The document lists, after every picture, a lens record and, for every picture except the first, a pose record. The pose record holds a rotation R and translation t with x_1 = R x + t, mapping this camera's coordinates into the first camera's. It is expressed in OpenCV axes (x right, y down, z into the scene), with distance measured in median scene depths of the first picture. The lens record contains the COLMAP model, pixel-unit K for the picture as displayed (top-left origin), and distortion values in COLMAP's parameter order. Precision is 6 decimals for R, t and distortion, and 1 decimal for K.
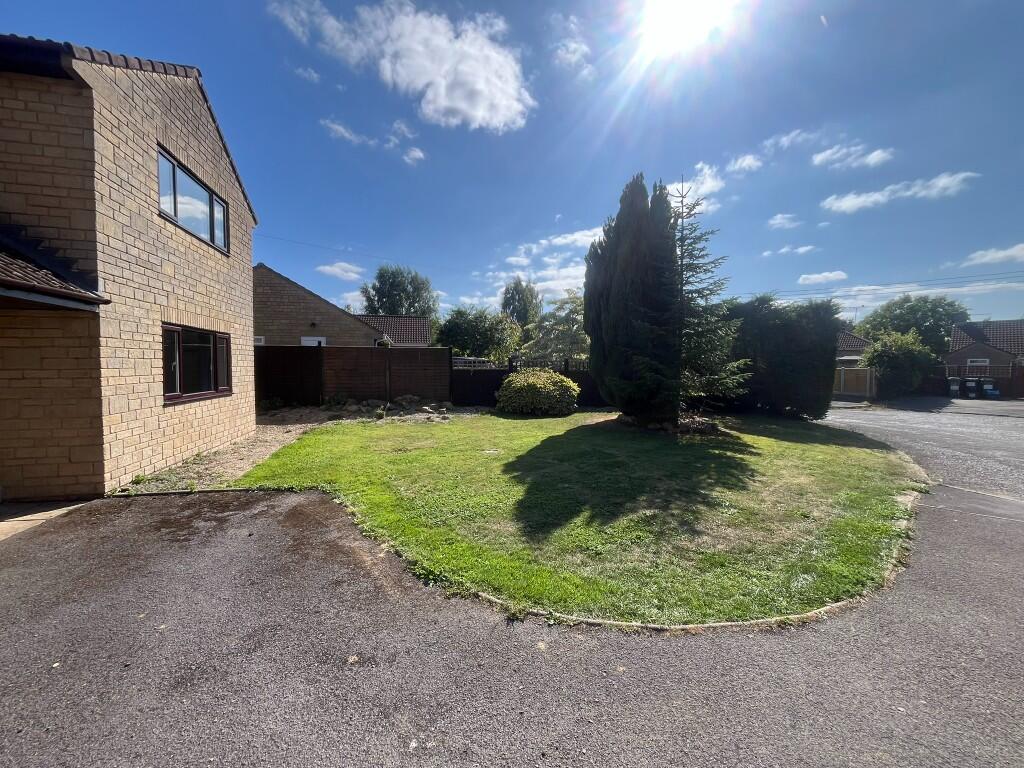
lens RADIAL K [[412.5, 0, 512.8], [0, 412.5, 377.4], [0, 0, 1]] dist [-0.002514, 0.000274]
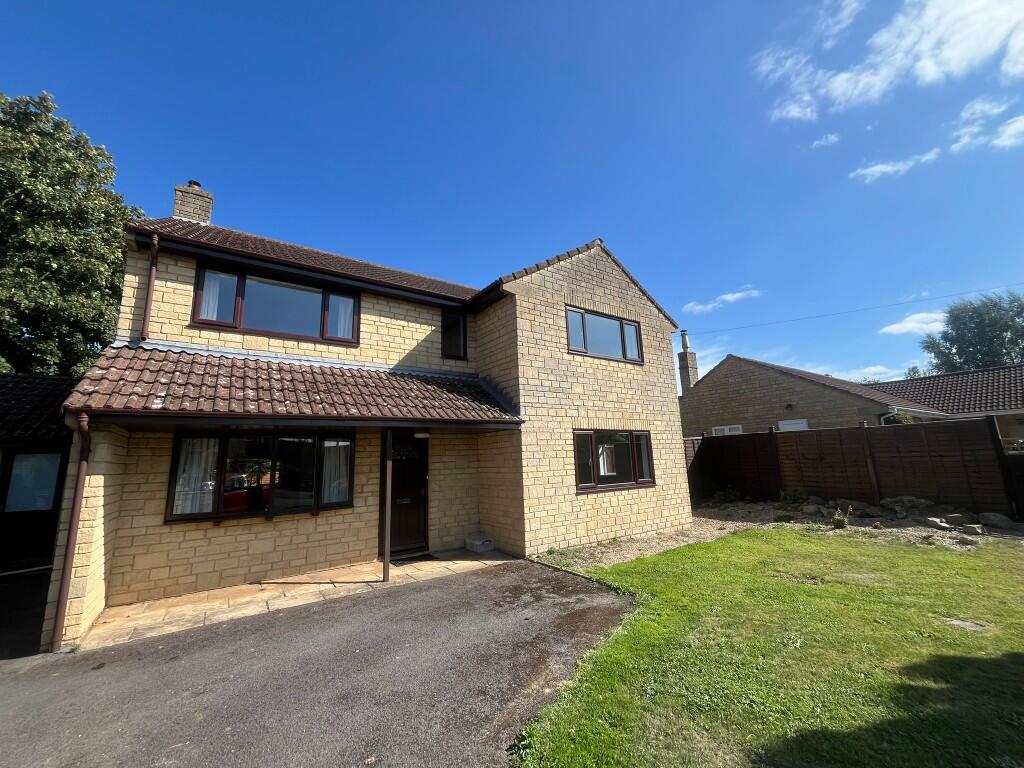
lens RADIAL K [[412.5, 0, 512.8], [0, 412.5, 377.4], [0, 0, 1]] dist [-0.002514, 0.000274]
pose [[0.367099, -0.193890, -0.909750, 0.374574], [0.004854, 0.978420, -0.206567, -0.026379], [0.930169, 0.071415, 0.360118, 0.365902]]
